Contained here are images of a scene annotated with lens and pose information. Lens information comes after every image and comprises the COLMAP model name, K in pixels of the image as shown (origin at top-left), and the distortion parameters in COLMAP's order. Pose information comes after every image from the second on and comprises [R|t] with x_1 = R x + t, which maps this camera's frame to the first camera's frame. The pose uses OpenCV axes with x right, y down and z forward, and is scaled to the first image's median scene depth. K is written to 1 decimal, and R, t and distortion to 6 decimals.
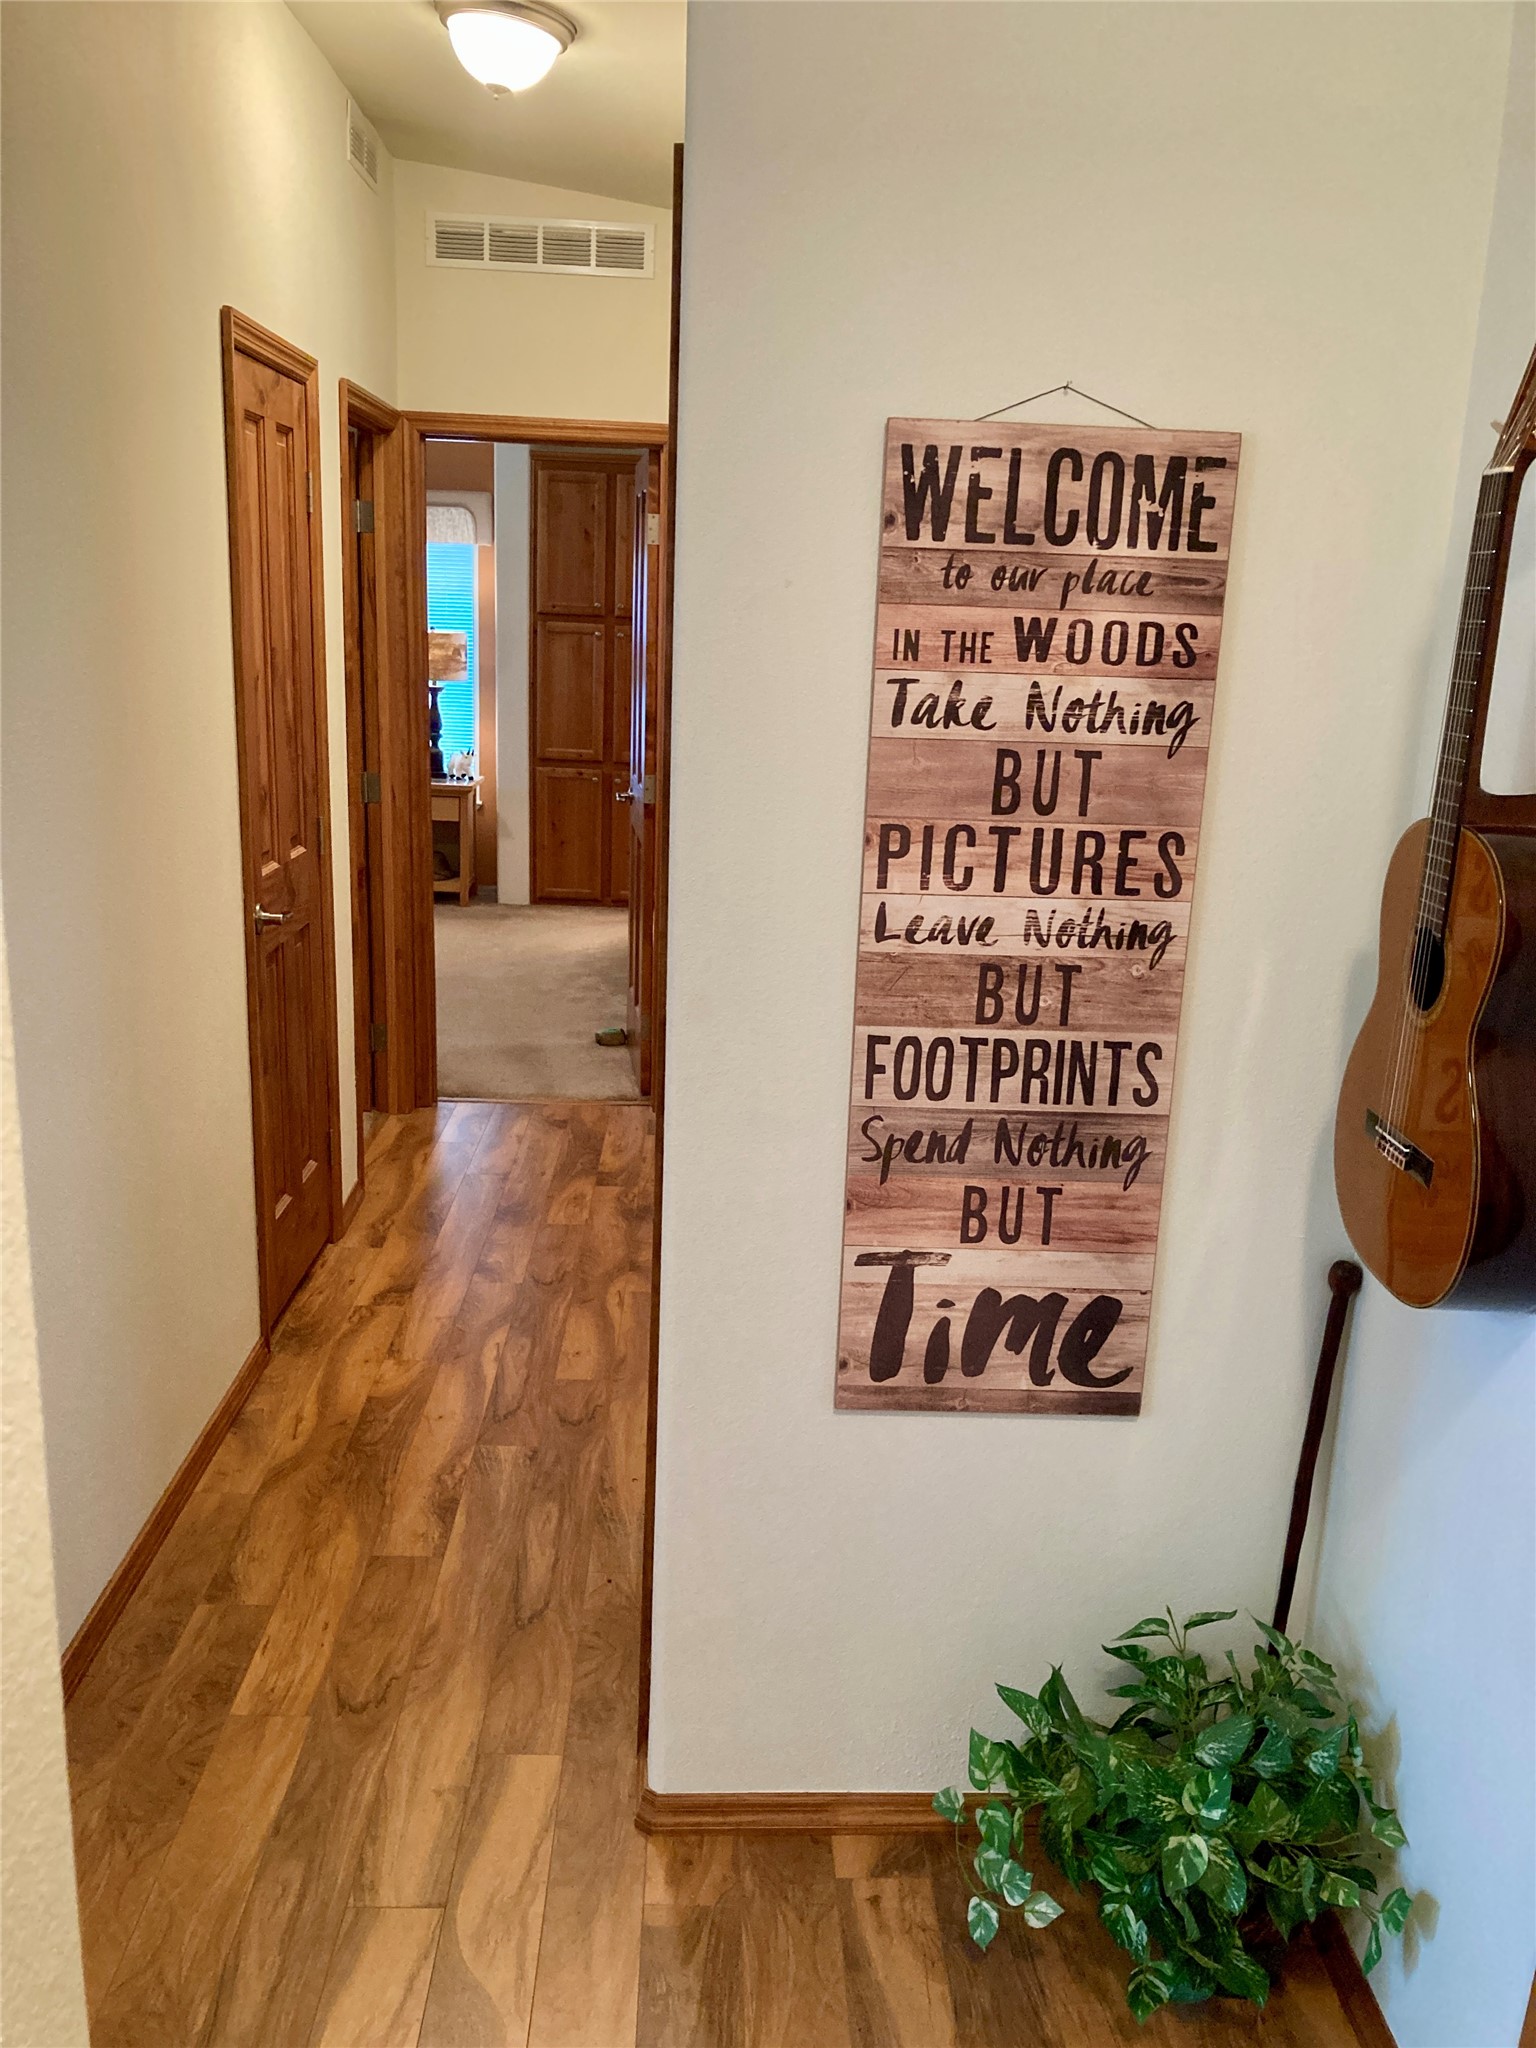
lens RADIAL K [[1675.0, 0, 767.2], [0, 1675.0, 1033.9], [0, 0, 1]] dist [0.018349, -0.021979]
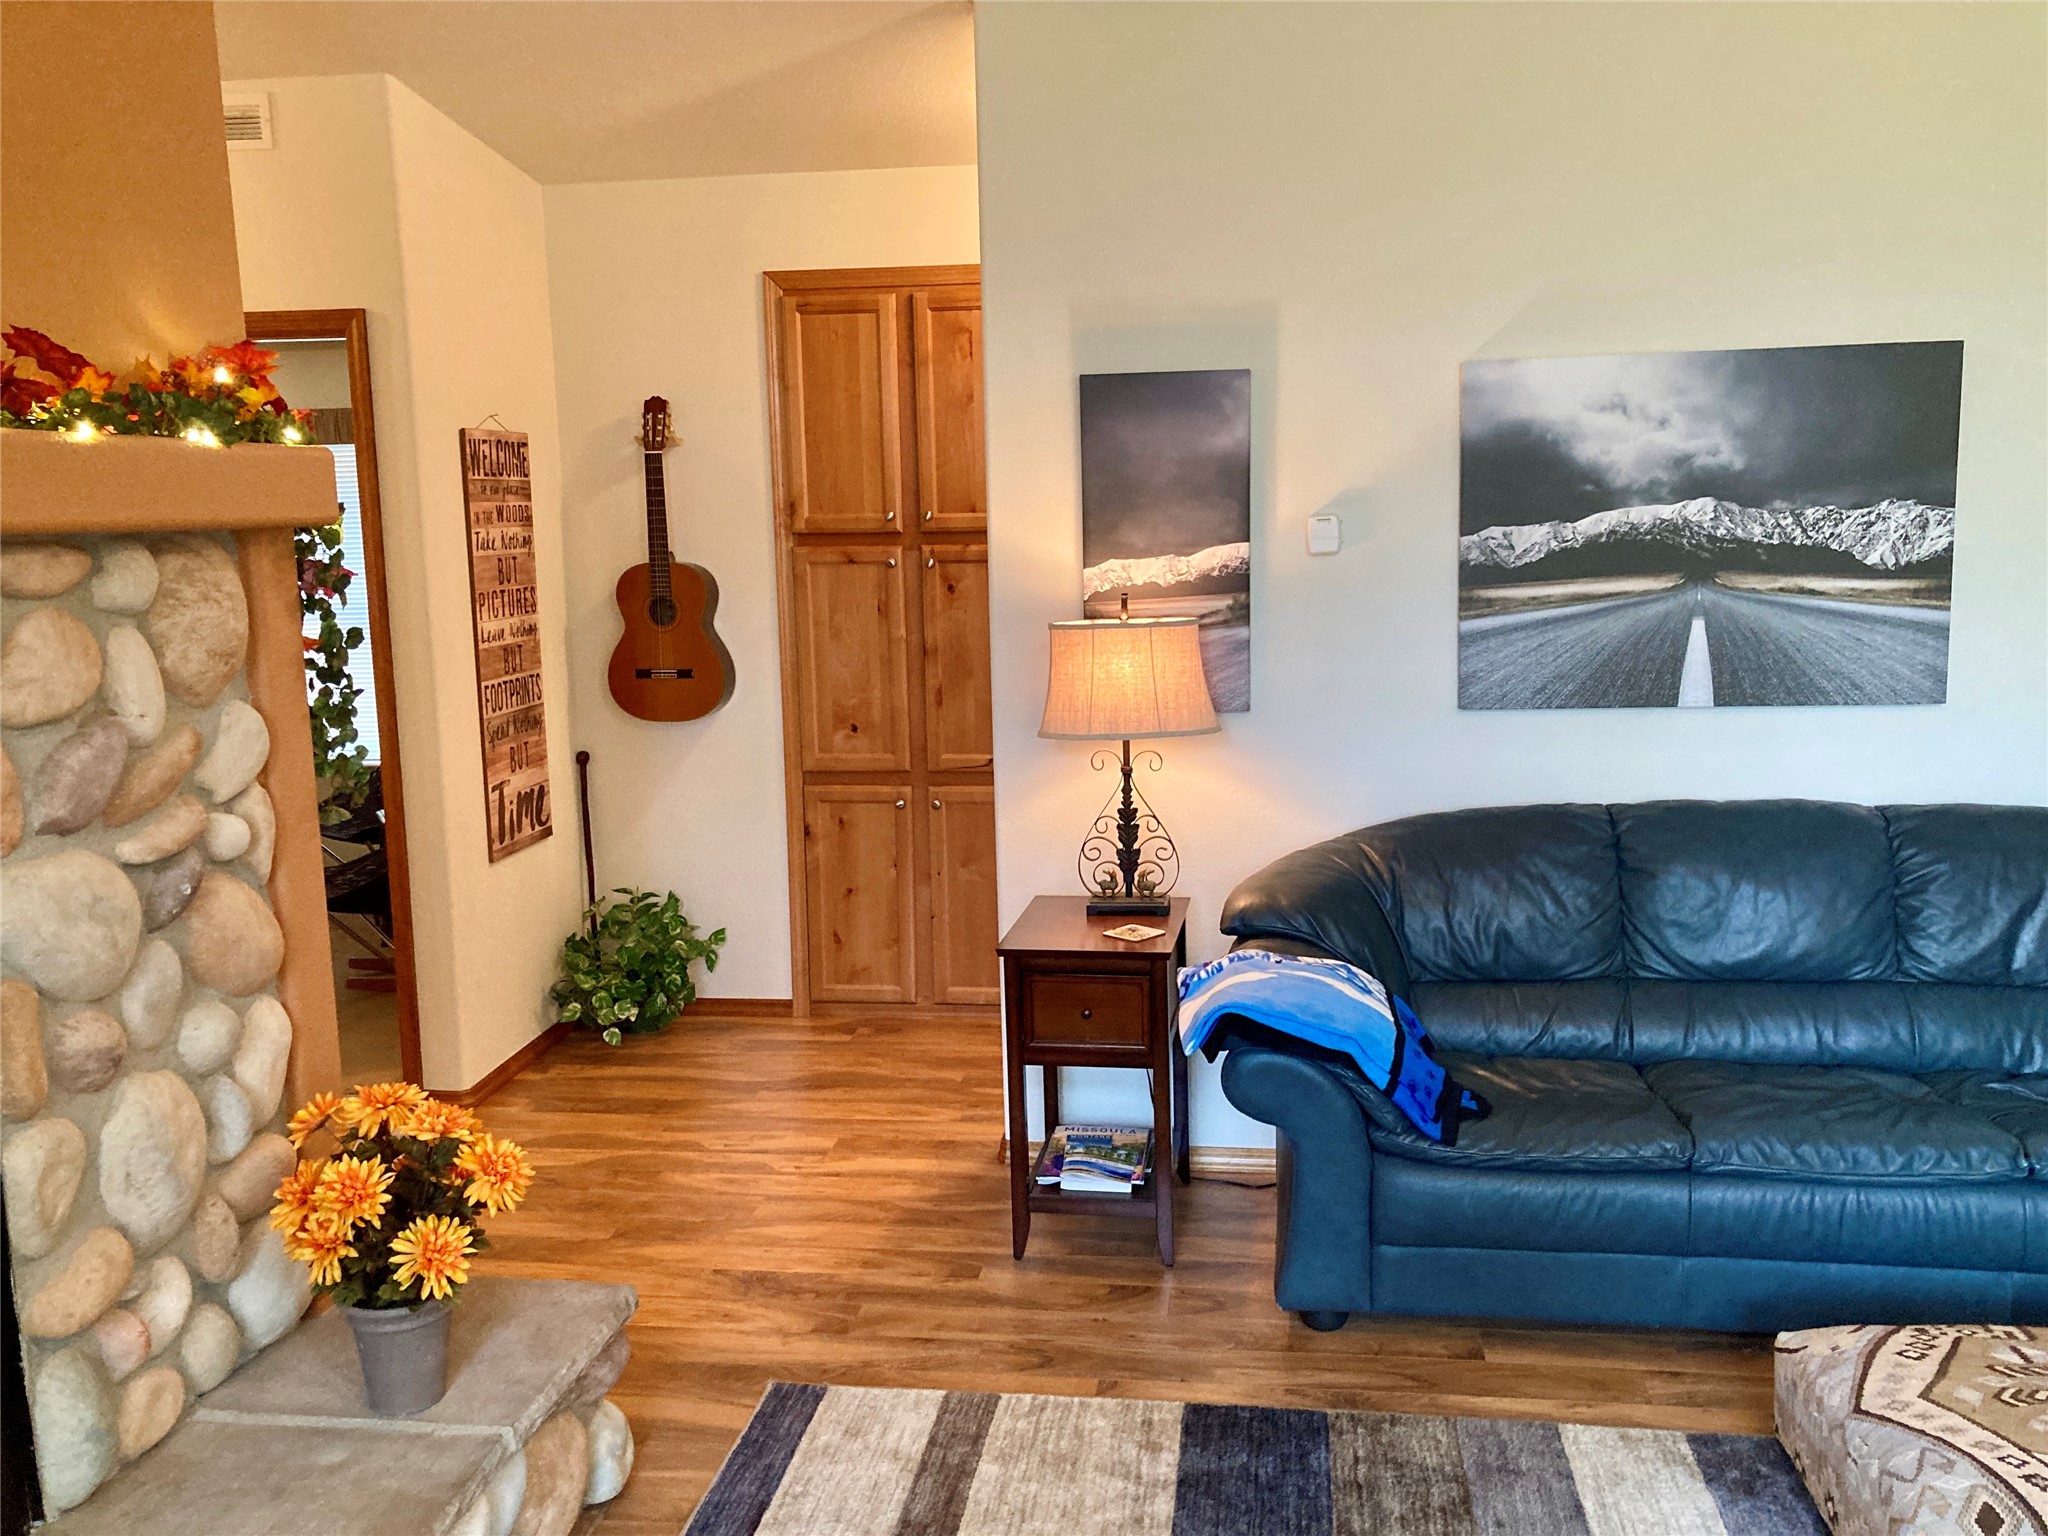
lens RADIAL K [[1675.0, 0, 1023.6], [0, 1675.0, 754.6], [0, 0, 1]] dist [0.018349, -0.021979]
pose [[0.171045, -0.185742, 0.967597, -2.061932], [0.277517, 0.951390, 0.133573, -0.011669], [-0.945372, 0.245677, 0.214277, -0.167487]]
